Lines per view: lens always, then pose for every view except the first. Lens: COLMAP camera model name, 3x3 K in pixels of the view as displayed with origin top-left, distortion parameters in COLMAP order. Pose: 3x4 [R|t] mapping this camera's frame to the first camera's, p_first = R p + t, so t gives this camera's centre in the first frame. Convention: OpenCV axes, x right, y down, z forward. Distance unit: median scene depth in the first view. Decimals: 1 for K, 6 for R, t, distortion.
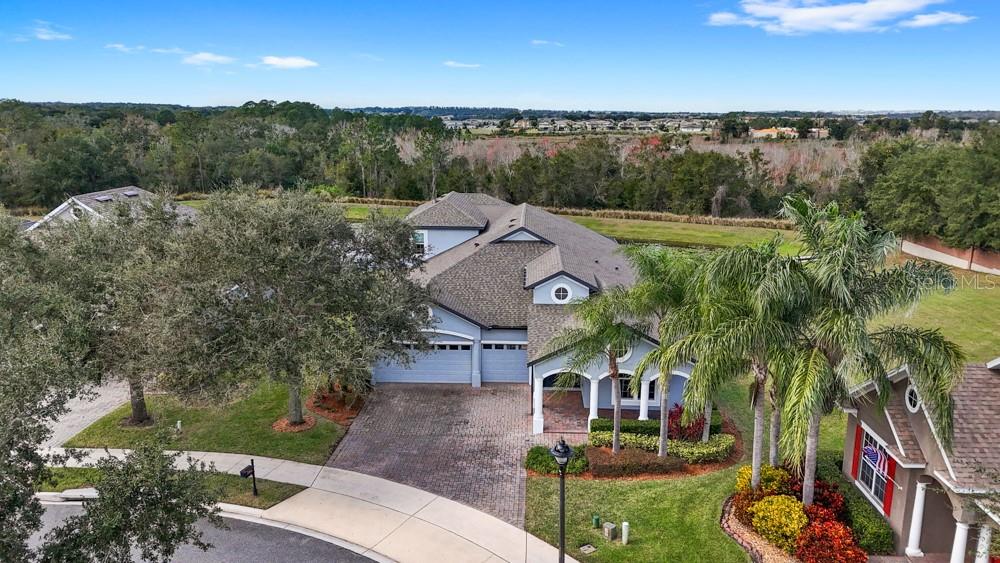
lens RADIAL K [[735.3, 0, 501.7], [0, 735.3, 283.7], [0, 0, 1]] dist [0.081730, -0.068734]
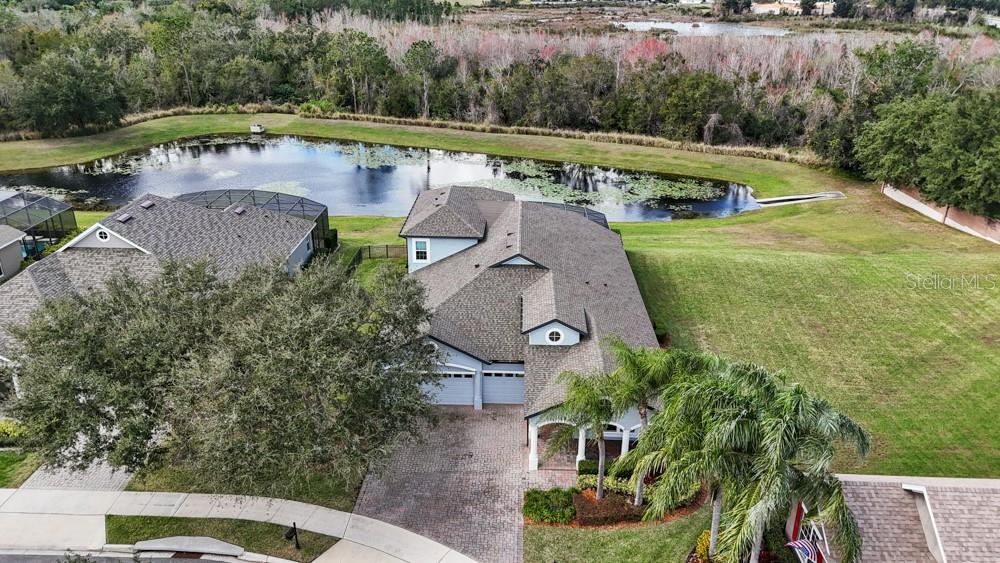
lens RADIAL K [[735.3, 0, 501.7], [0, 735.3, 283.7], [0, 0, 1]] dist [0.081730, -0.068734]
pose [[0.999924, -0.000395, 0.012307, -0.011883], [-0.001702, 0.985457, 0.169914, -0.236030], [-0.012196, -0.169922, 0.985382, -0.078394]]
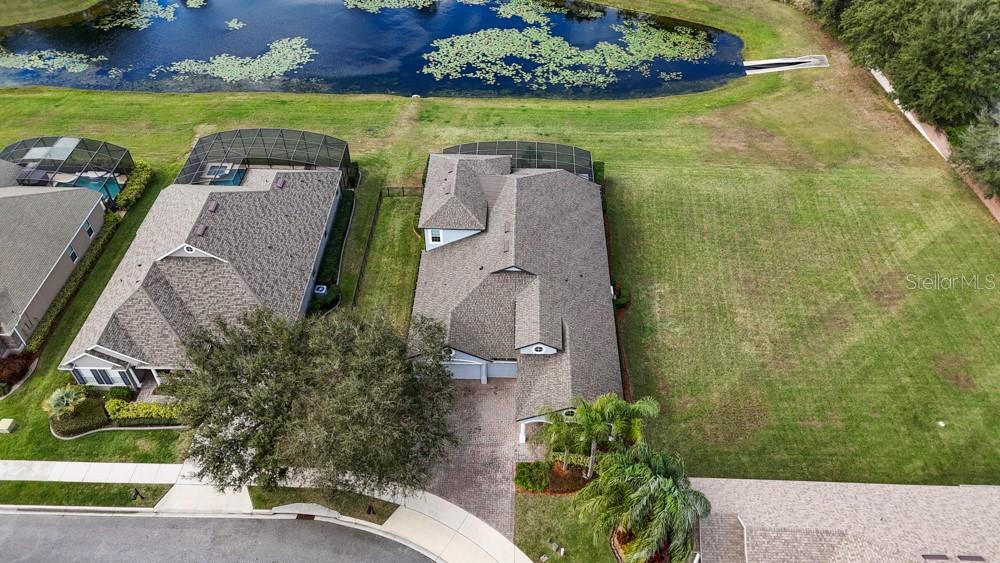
lens RADIAL K [[735.3, 0, 501.7], [0, 735.3, 283.7], [0, 0, 1]] dist [0.081730, -0.068734]
pose [[0.999908, -0.012305, 0.005716, -0.003190], [0.007487, 0.851767, 0.523867, -0.845927], [-0.011315, -0.523776, 0.851781, -0.223955]]
